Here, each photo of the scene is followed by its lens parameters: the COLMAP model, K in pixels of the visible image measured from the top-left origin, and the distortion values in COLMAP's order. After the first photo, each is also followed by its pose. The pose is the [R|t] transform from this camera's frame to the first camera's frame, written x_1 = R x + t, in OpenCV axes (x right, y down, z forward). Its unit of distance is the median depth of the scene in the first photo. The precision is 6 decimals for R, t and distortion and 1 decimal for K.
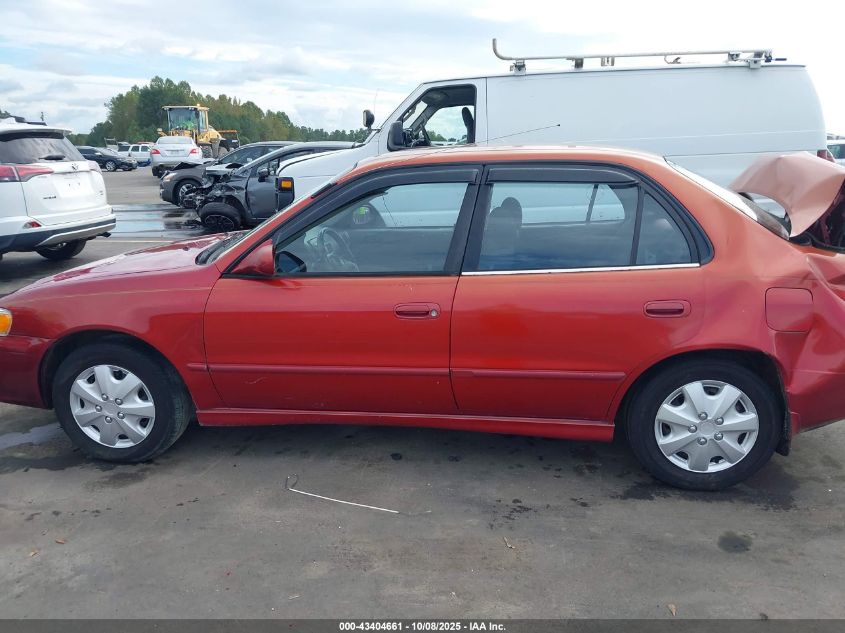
lens RADIAL K [[673.6, 0, 422.4], [0, 673.6, 332.4], [0, 0, 1]] dist [0.008346, -0.012640]
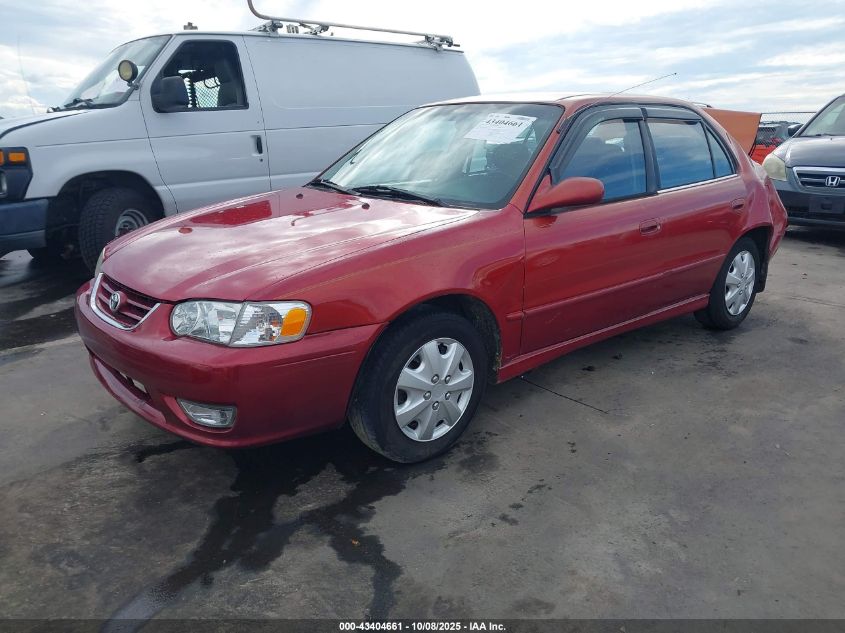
lens RADIAL K [[685.7, 0, 422.5], [0, 685.7, 316.5], [0, 0, 1]] dist [0.117284, -0.282964]
pose [[0.646443, -0.194149, 0.737847, -1.194303], [0.202516, 0.976055, 0.079400, -0.053815], [-0.735594, 0.098098, 0.670282, 0.479946]]
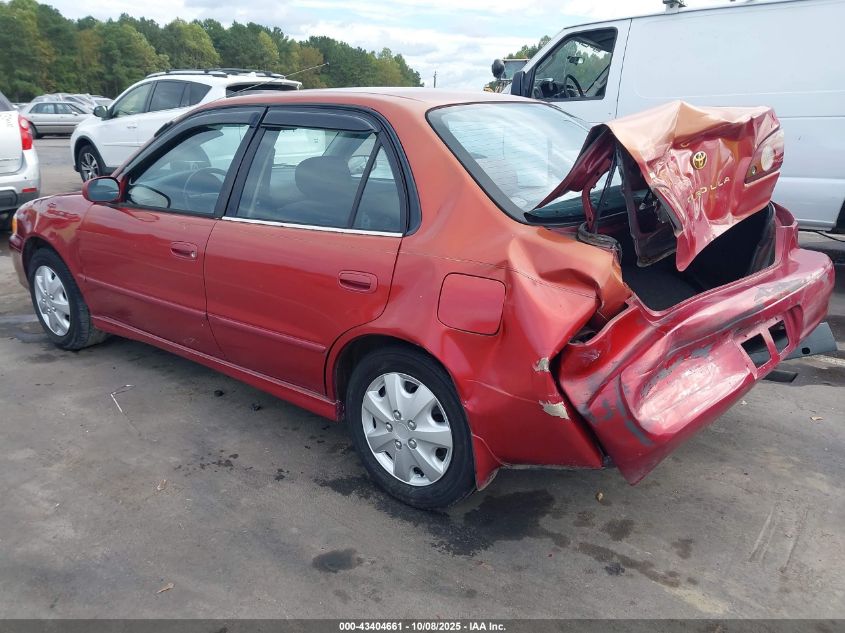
lens RADIAL K [[685.7, 0, 422.5], [0, 685.7, 316.5], [0, 0, 1]] dist [0.009620, -0.004103]
pose [[0.852895, 0.168783, -0.494048, 0.828109], [-0.155089, 0.985492, 0.068940, -0.059323], [0.498516, 0.017823, 0.866697, 0.268991]]
